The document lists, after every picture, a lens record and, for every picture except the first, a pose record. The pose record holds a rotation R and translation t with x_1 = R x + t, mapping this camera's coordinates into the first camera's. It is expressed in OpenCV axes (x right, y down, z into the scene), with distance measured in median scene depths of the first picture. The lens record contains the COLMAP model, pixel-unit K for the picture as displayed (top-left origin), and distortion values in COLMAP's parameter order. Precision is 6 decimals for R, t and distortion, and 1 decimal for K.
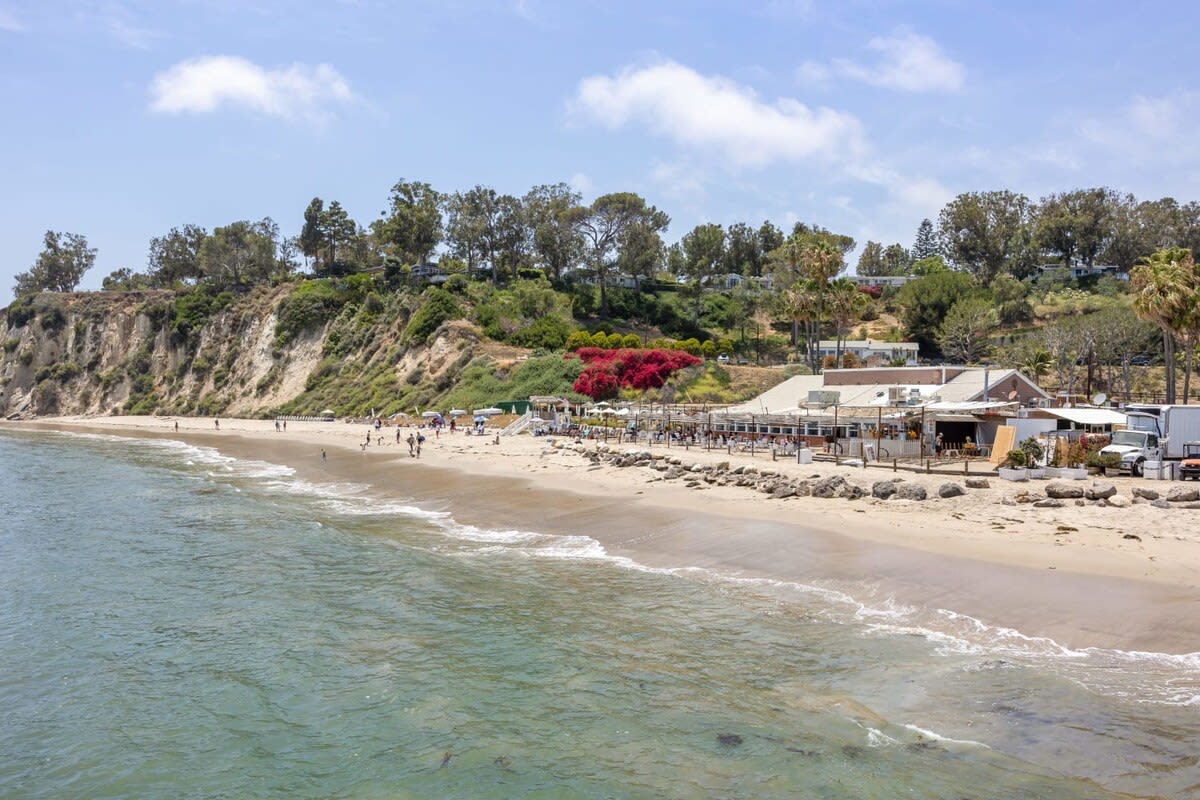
lens RADIAL K [[576.0, 0, 600.0], [0, 576.0, 400.0], [0, 0, 1]] dist [-0.003567, -0.000713]
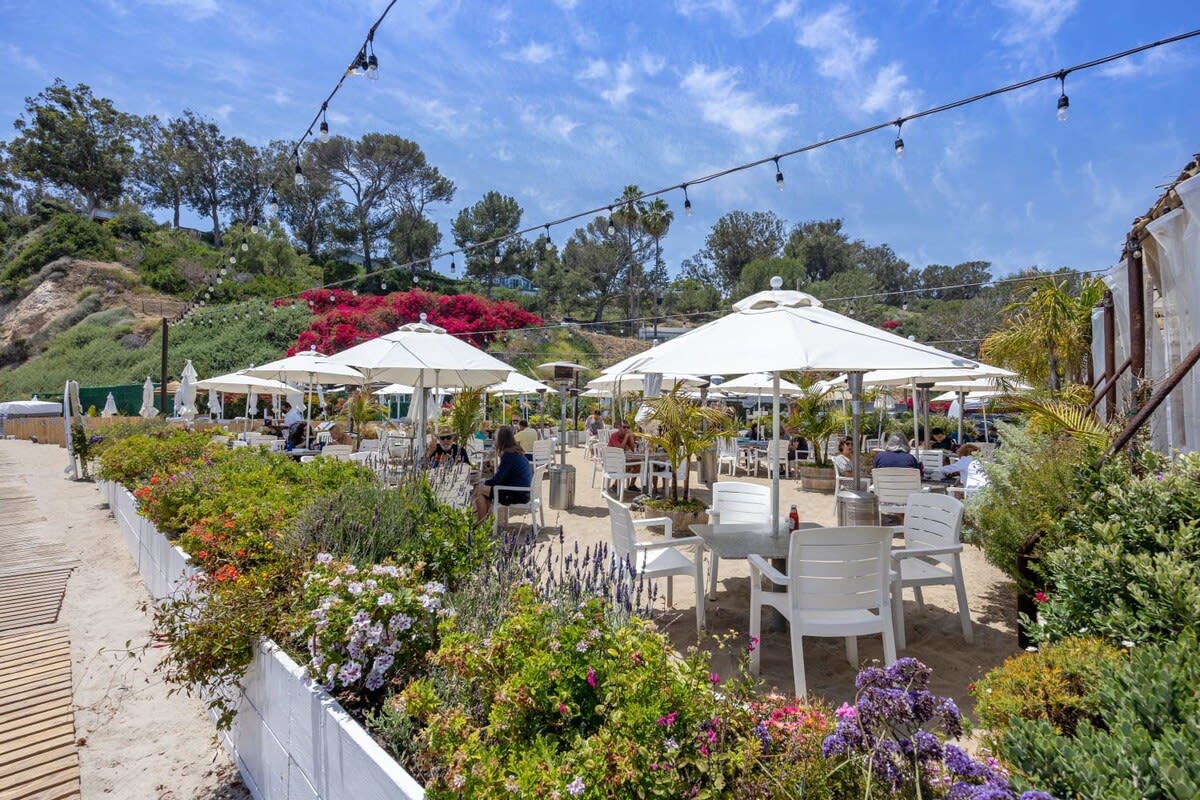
lens RADIAL K [[576.0, 0, 600.0], [0, 576.0, 400.0], [0, 0, 1]] dist [-0.003567, -0.000713]
pose [[0.927664, 0.006046, 0.373367, 0.010204], [-0.001799, 0.999930, -0.011720, 0.009824], [-0.373411, 0.010201, 0.927610, 0.274590]]
